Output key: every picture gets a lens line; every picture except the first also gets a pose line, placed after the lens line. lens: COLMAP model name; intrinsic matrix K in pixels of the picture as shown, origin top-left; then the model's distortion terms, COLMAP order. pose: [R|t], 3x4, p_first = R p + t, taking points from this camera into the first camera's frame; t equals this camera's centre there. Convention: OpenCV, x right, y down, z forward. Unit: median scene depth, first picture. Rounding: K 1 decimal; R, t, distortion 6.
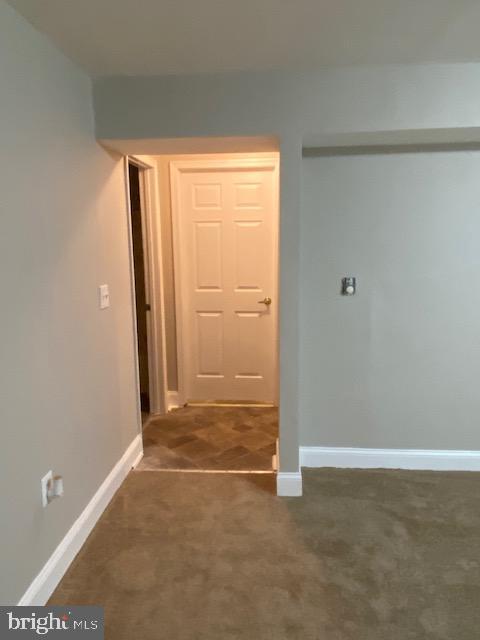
lens RADIAL K [[478.4, 0, 237.4], [0, 478.4, 314.7], [0, 0, 1]] dist [0.011074, -0.041182]
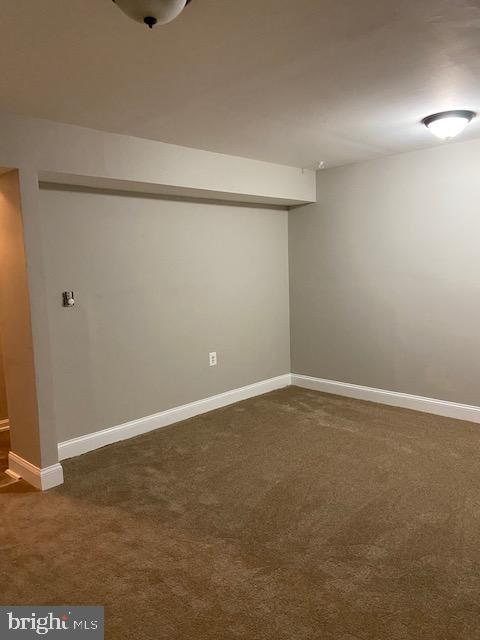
lens RADIAL K [[479.9, 0, 238.1], [0, 479.9, 321.9], [0, 0, 1]] dist [0.102101, -0.130902]
pose [[0.641074, -0.099565, 0.760993, -0.458402], [0.143256, 0.989647, 0.008800, 0.051440], [-0.753990, 0.103375, 0.648700, -0.109153]]
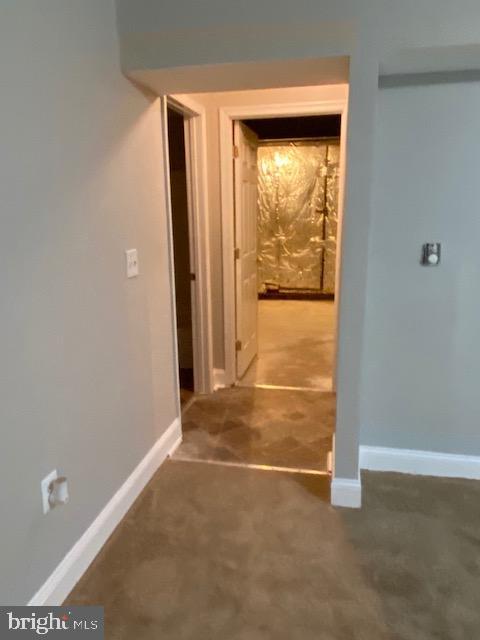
lens RADIAL K [[478.4, 0, 235.2], [0, 478.4, 317.7], [0, 0, 1]] dist [0.011074, -0.041182]
pose [[0.990672, 0.029356, -0.133068, 0.020215], [-0.019985, 0.997260, 0.071220, -0.005342], [0.134794, -0.067896, 0.988545, 0.176886]]
